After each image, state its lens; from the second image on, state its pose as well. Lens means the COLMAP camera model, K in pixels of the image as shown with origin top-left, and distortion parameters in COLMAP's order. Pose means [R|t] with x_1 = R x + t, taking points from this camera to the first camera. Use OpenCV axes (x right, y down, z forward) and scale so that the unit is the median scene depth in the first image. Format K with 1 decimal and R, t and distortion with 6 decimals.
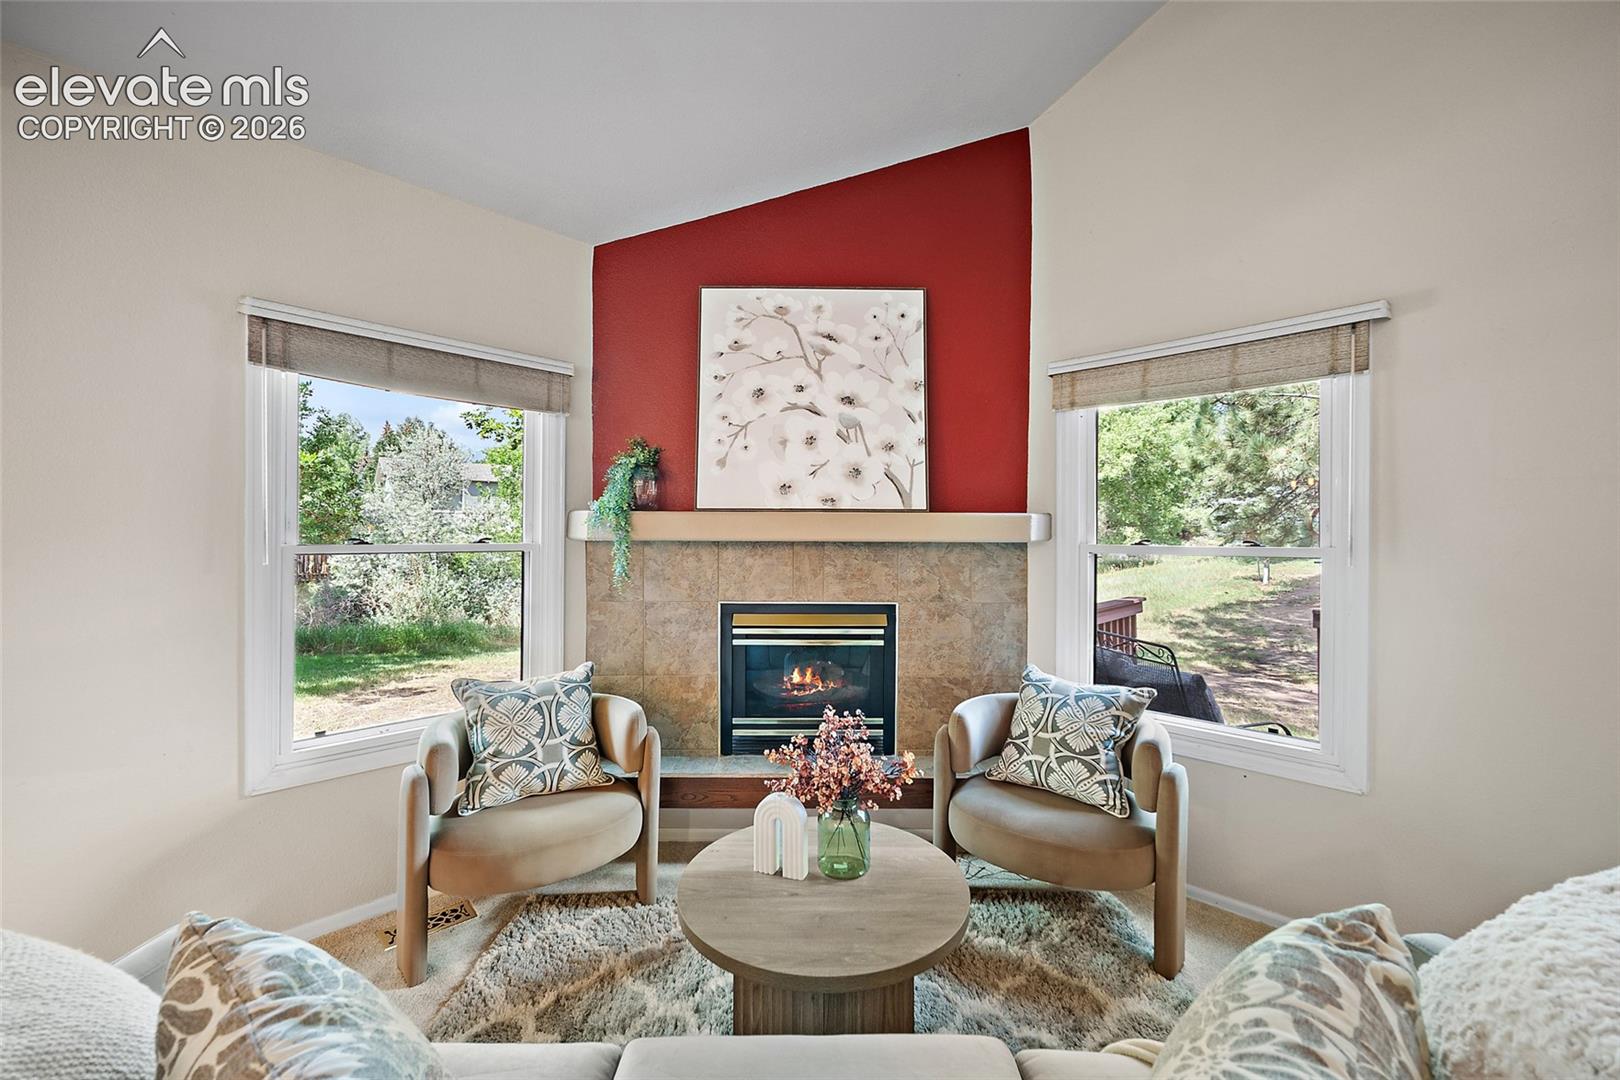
lens RADIAL K [[640.4, 0, 809.7], [0, 640.4, 535.1], [0, 0, 1]] dist [0.001498, 0.000026]
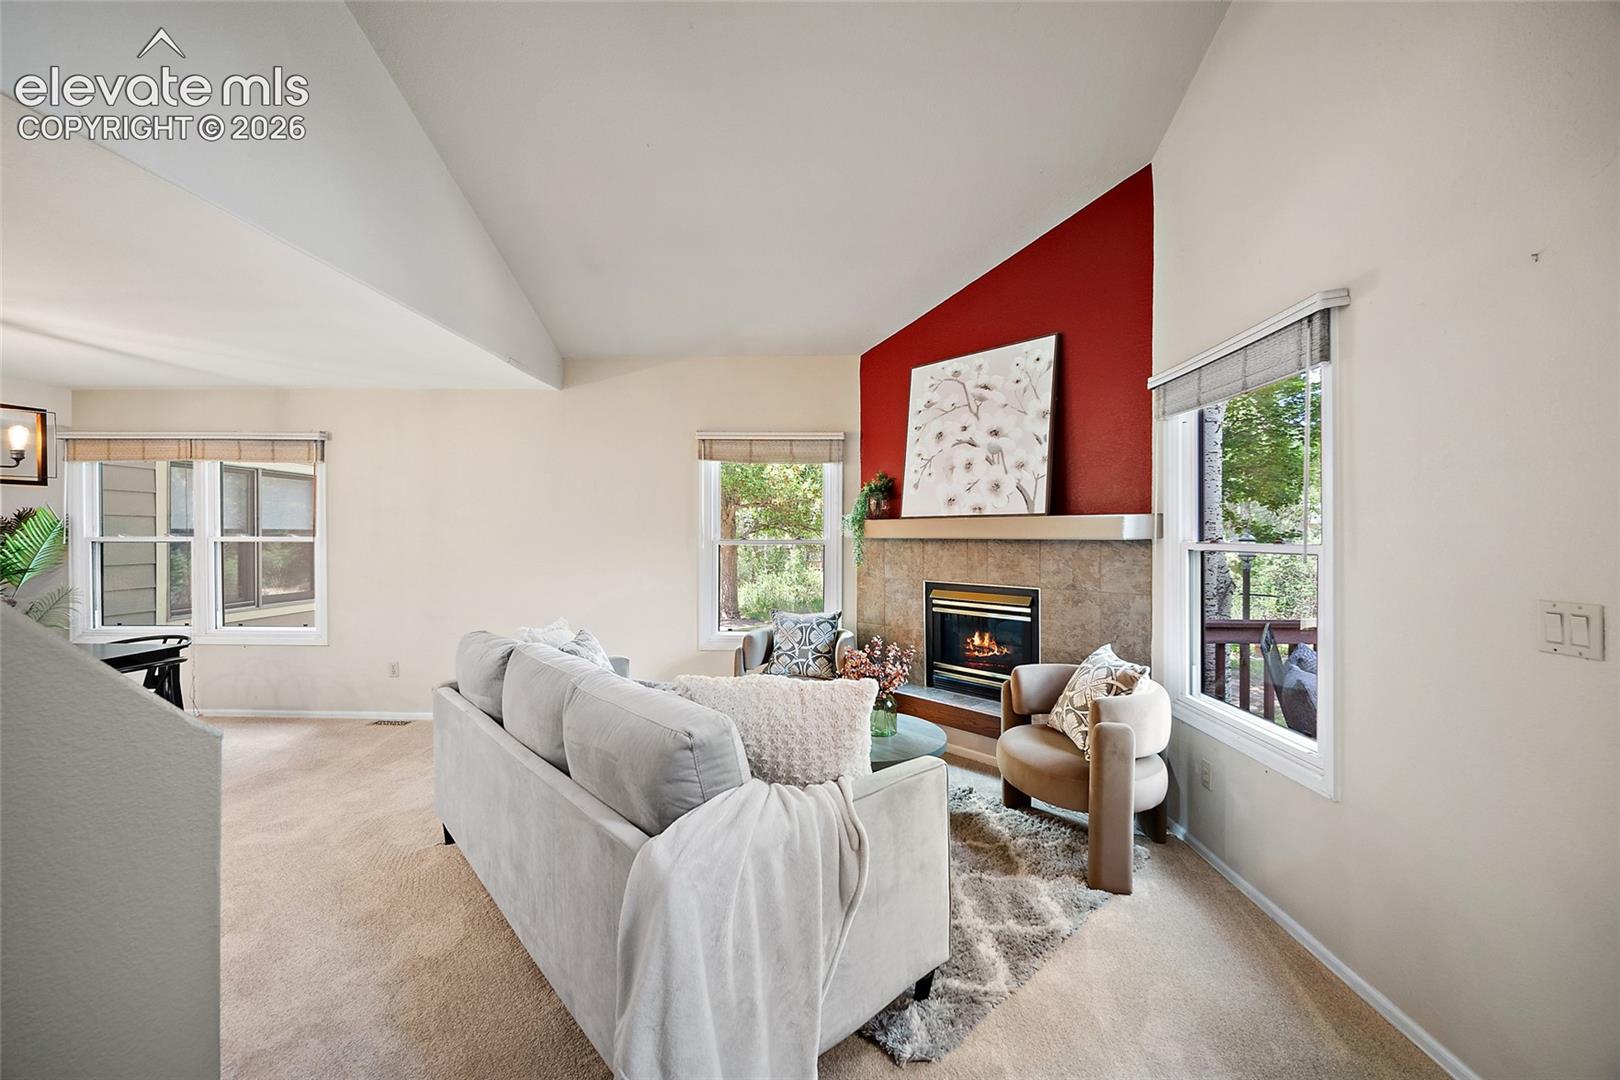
lens RADIAL K [[634.4, 0, 819.6], [0, 634.4, 535.6], [0, 0, 1]] dist [0.000625, 0.000157]
pose [[0.678837, -0.002823, -0.734284, 0.772018], [-0.001251, 0.999987, -0.005001, 0.009734], [0.734288, 0.004313, 0.678824, -0.158554]]
